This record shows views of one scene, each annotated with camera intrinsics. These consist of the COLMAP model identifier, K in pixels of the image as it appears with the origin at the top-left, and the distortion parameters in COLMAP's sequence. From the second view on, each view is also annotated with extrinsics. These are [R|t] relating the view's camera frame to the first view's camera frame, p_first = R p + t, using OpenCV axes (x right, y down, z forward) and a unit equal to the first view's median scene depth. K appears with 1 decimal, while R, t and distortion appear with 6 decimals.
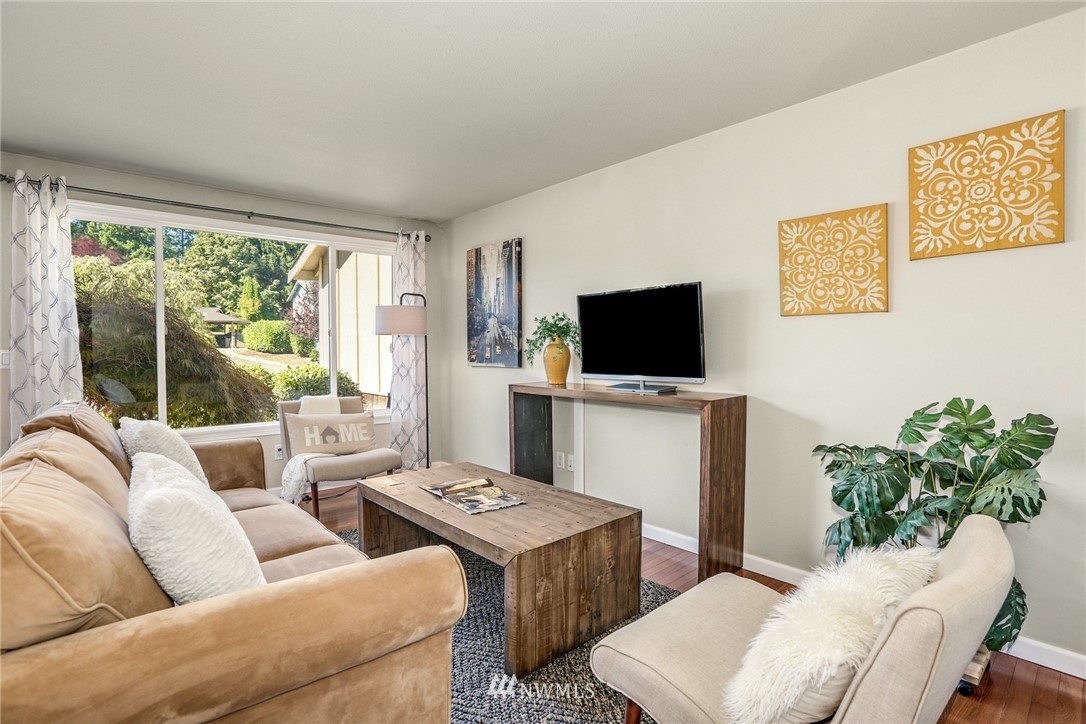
lens RADIAL K [[511.7, 0, 530.5], [0, 511.7, 360.3], [0, 0, 1]] dist [-0.046647, 0.019943]
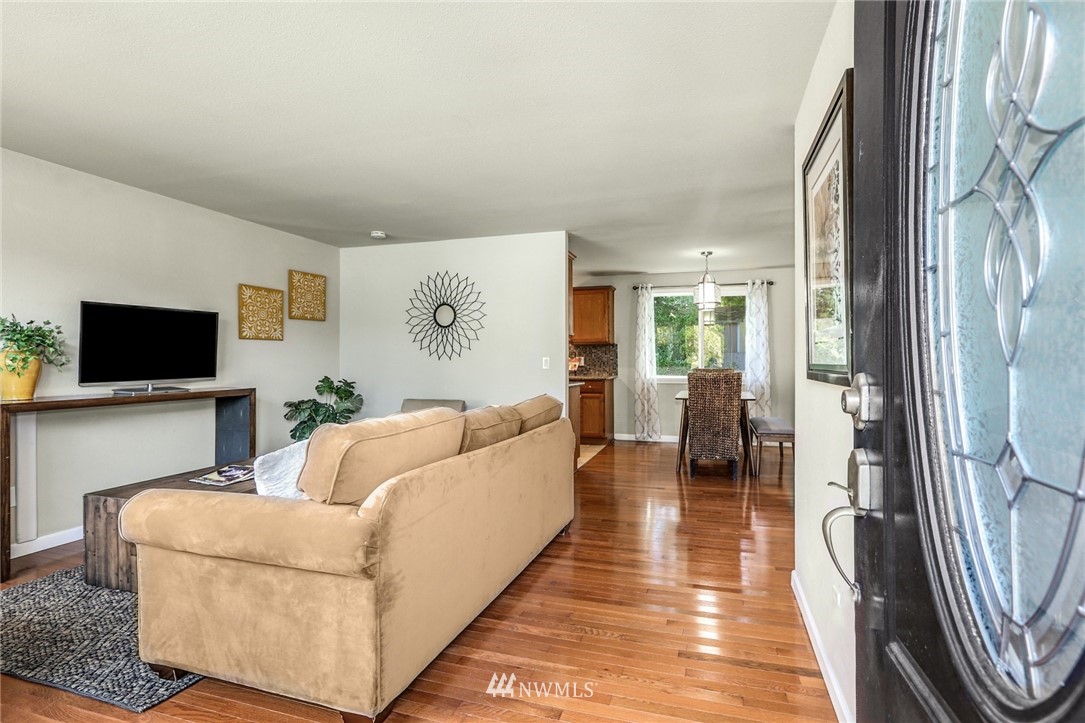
lens RADIAL K [[511.2, 0, 530.1], [0, 511.2, 359.8], [0, 0, 1]] dist [-0.046647, 0.019943]
pose [[-0.466118, 0.005088, 0.884708, -1.400913], [0.027641, 0.999579, 0.008814, -0.003166], [-0.884291, 0.028563, -0.466062, 0.881482]]
